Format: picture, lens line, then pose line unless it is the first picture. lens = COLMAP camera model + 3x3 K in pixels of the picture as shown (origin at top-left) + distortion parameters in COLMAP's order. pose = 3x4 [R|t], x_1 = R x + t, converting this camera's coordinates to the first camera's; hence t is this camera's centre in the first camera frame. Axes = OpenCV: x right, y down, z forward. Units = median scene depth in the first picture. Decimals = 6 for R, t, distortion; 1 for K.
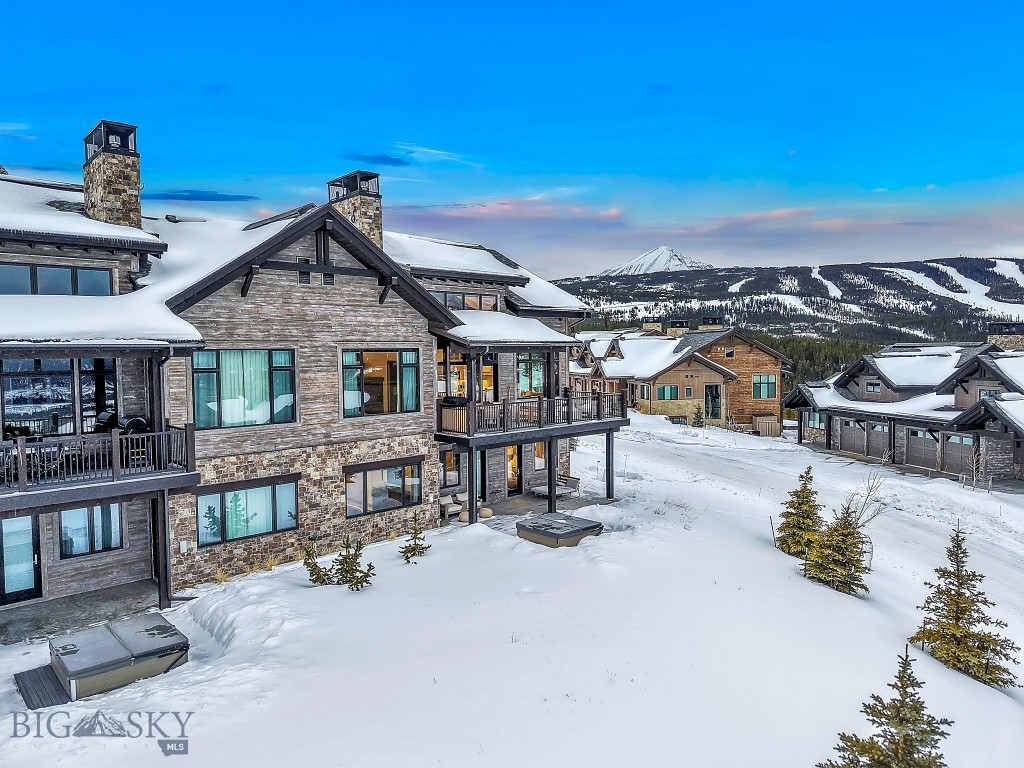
lens RADIAL K [[685.3, 0, 514.4], [0, 685.3, 382.6], [0, 0, 1]] dist [0.000082, -0.002716]
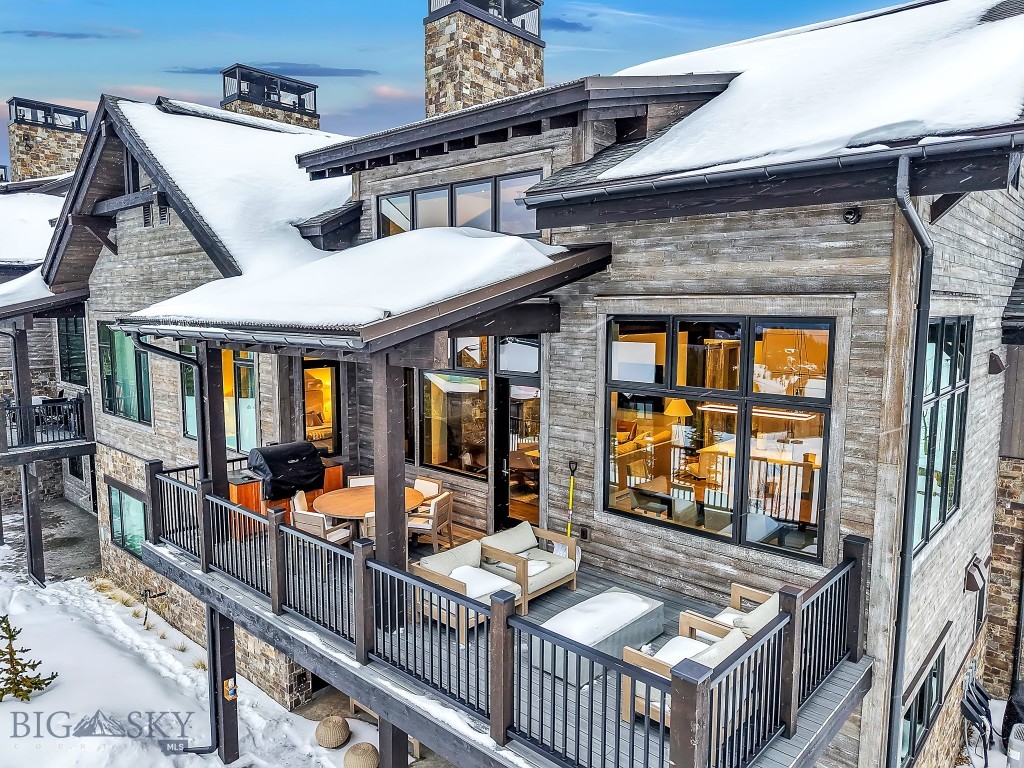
lens RADIAL K [[685.3, 0, 512.8], [0, 685.3, 367.9], [0, 0, 1]] dist [0.000082, -0.002716]
pose [[0.080286, 0.110719, -0.990604, 0.397620], [-0.044262, 0.993227, 0.107425, -0.092483], [0.995789, 0.035221, 0.084643, 1.277680]]
